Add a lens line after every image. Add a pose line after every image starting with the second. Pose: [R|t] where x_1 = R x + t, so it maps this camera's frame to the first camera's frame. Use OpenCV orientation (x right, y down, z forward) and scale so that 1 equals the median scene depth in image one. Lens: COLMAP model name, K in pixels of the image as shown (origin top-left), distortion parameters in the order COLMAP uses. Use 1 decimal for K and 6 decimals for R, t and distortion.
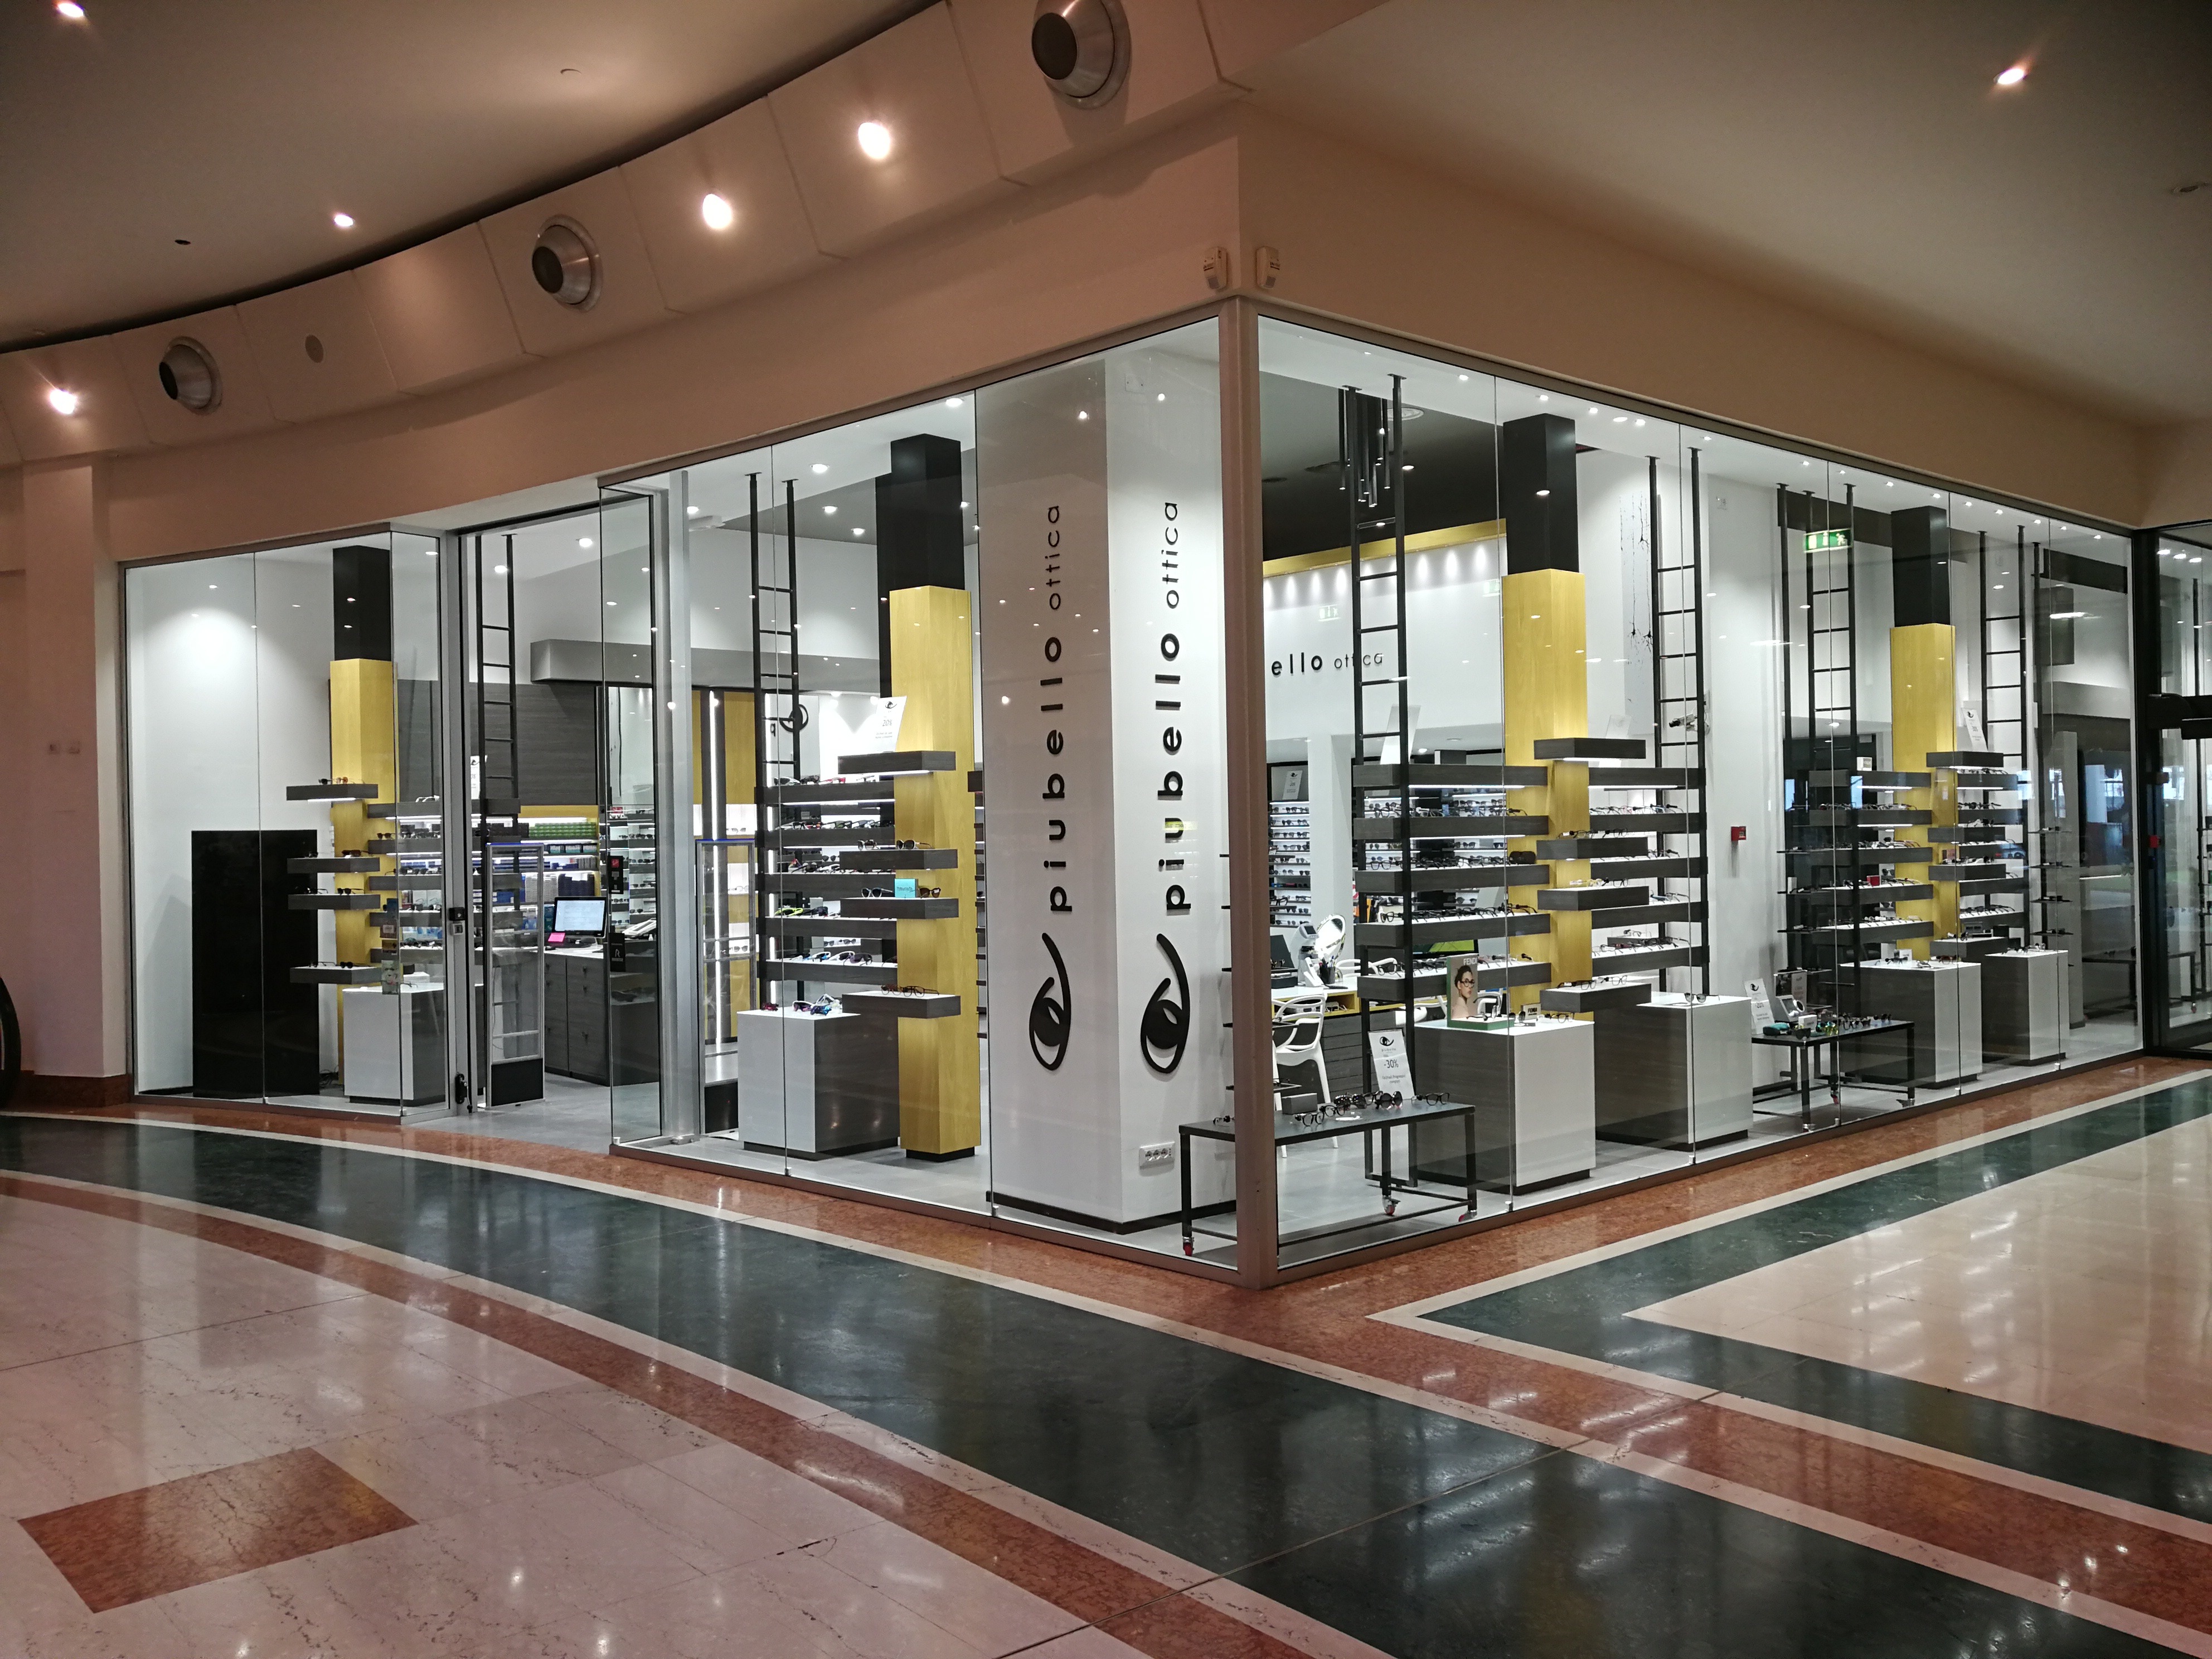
lens RADIAL K [[1775.2, 0, 1098.9], [0, 1775.2, 829.5], [0, 0, 1]] dist [-0.023078, 0.043632]
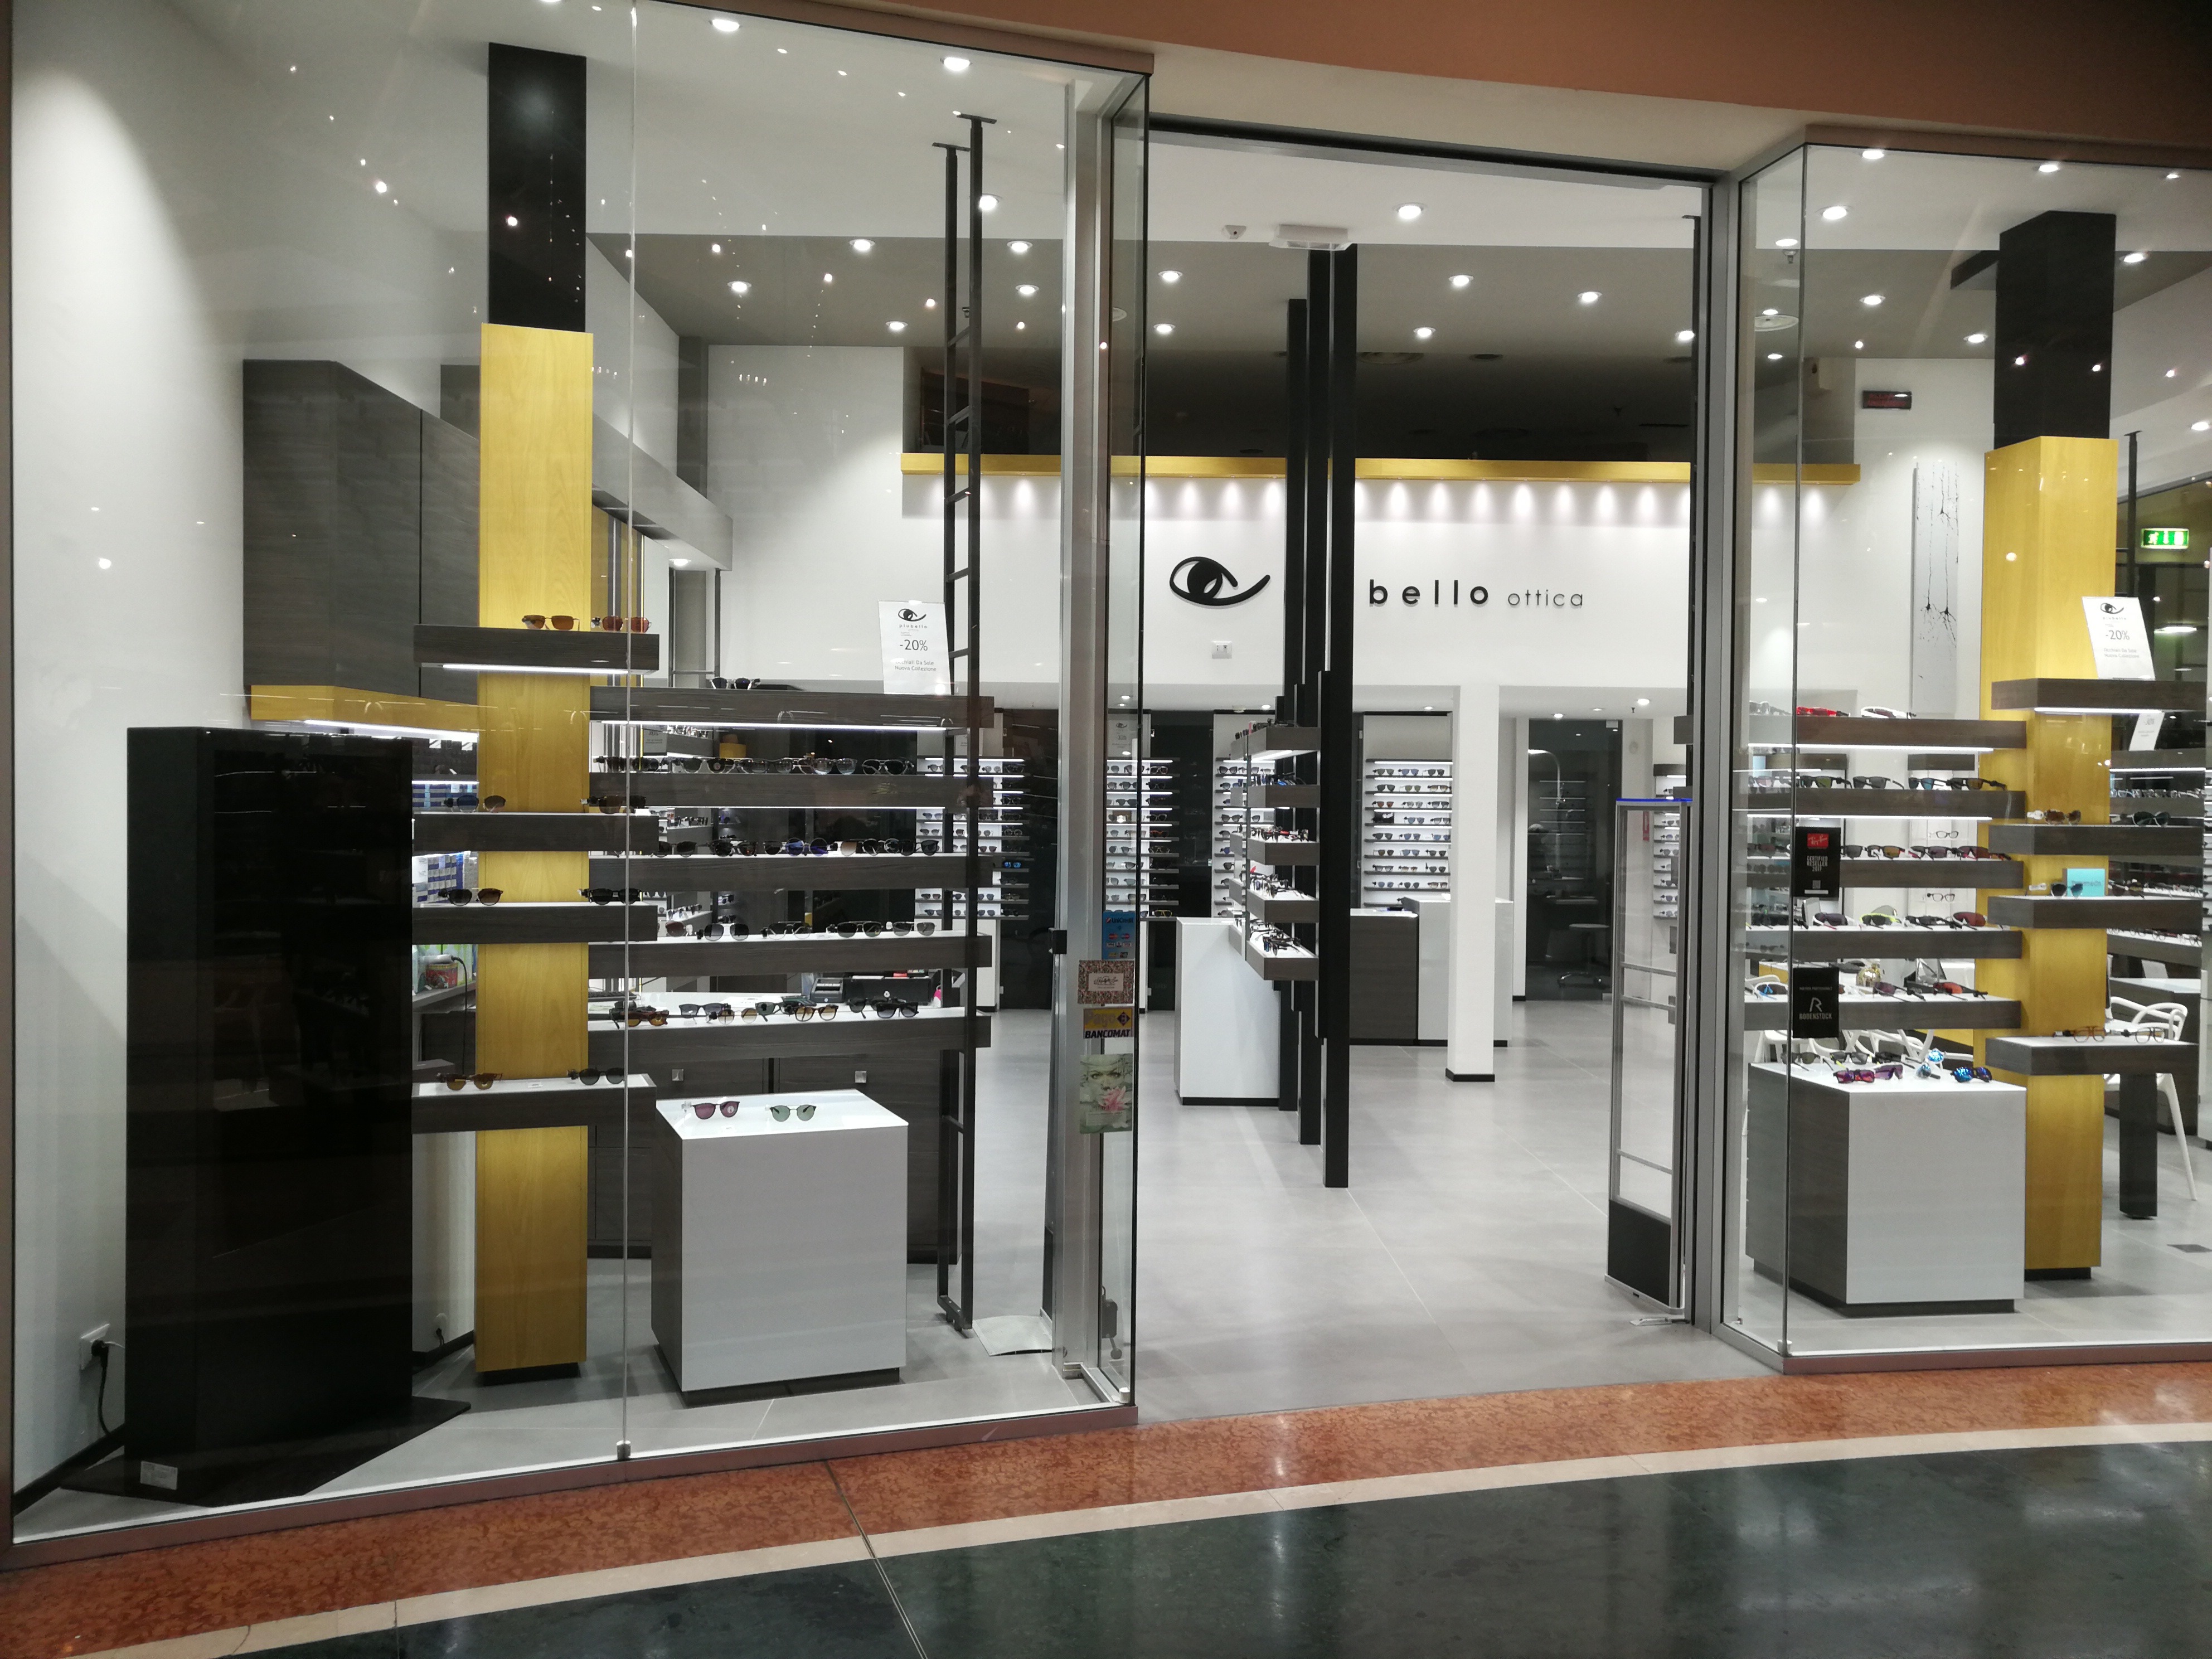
lens RADIAL K [[1781.5, 0, 1108.6], [0, 1781.5, 815.4], [0, 0, 1]] dist [-0.009487, 0.043219]
pose [[0.642827, 0.016726, 0.765829, -0.946410], [-0.024108, 0.999708, -0.001598, 0.019457], [-0.765632, -0.017435, 0.643042, 0.928997]]
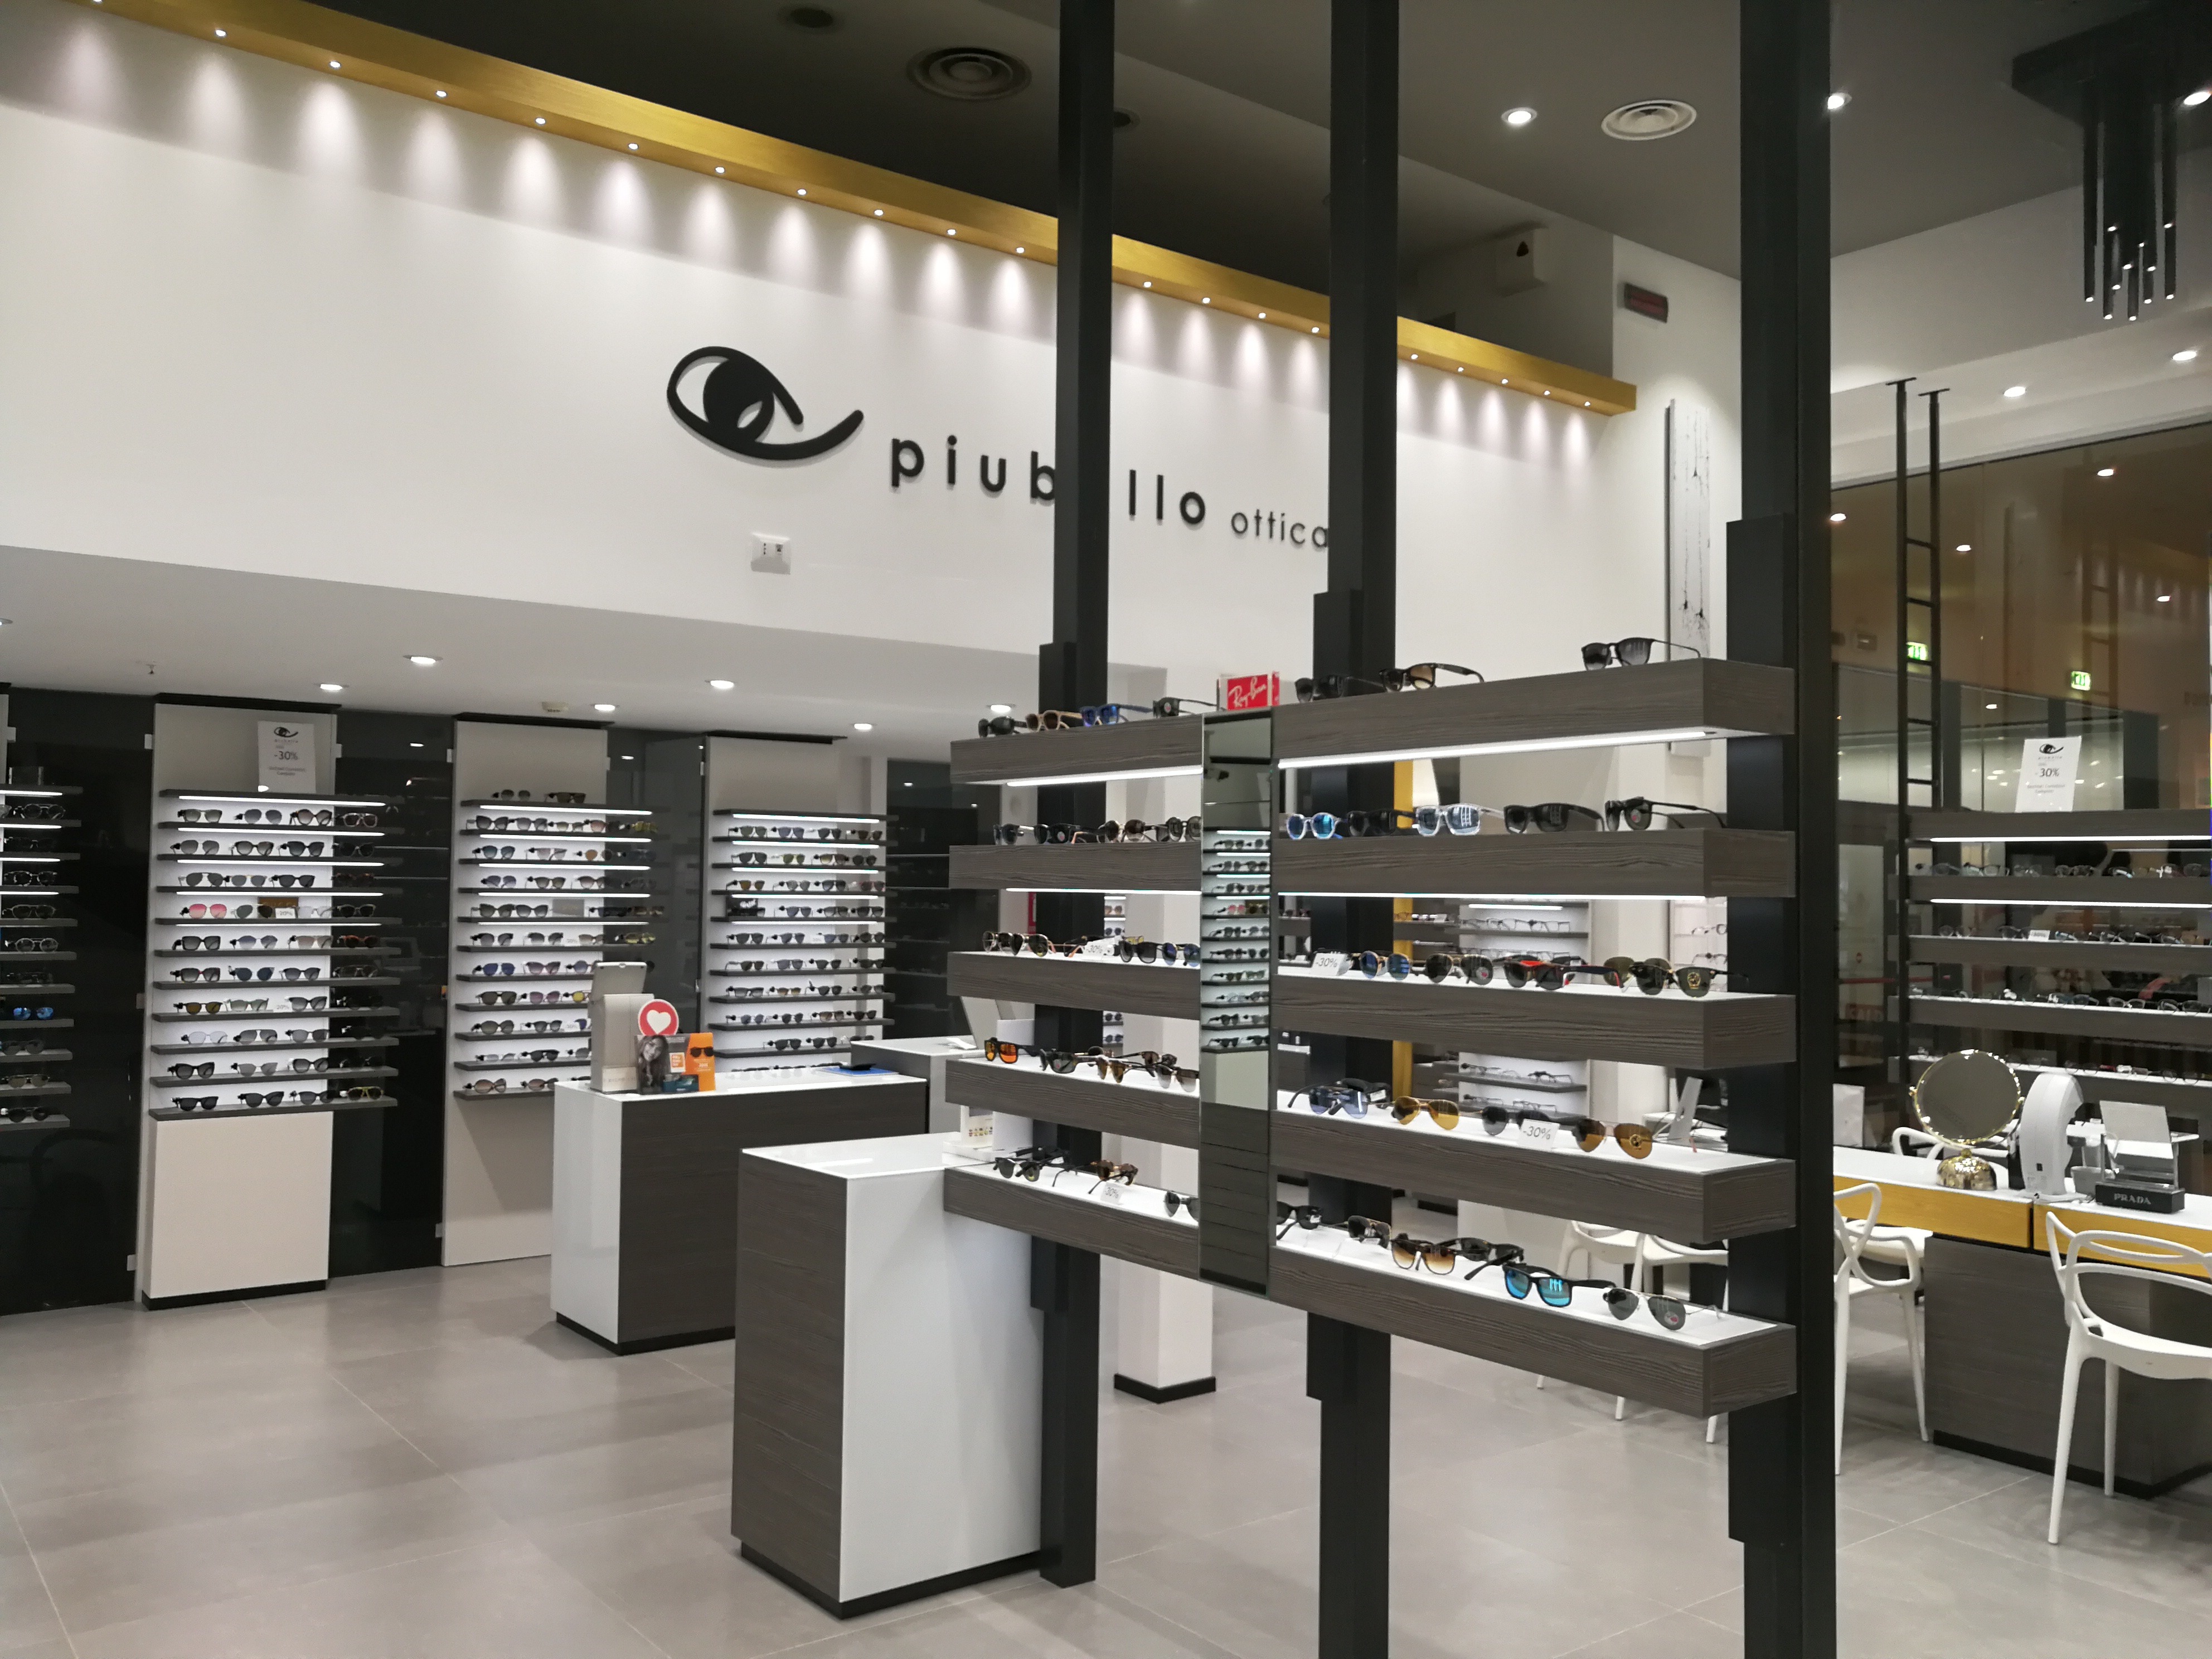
lens RADIAL K [[1799.8, 0, 1094.2], [0, 1799.8, 827.4], [0, 0, 1]] dist [-0.019208, 0.050196]
pose [[0.057967, 0.053624, 0.996877, -0.510995], [-0.015119, 0.998489, -0.052832, 0.018149], [-0.998204, -0.012009, 0.058690, 1.540666]]
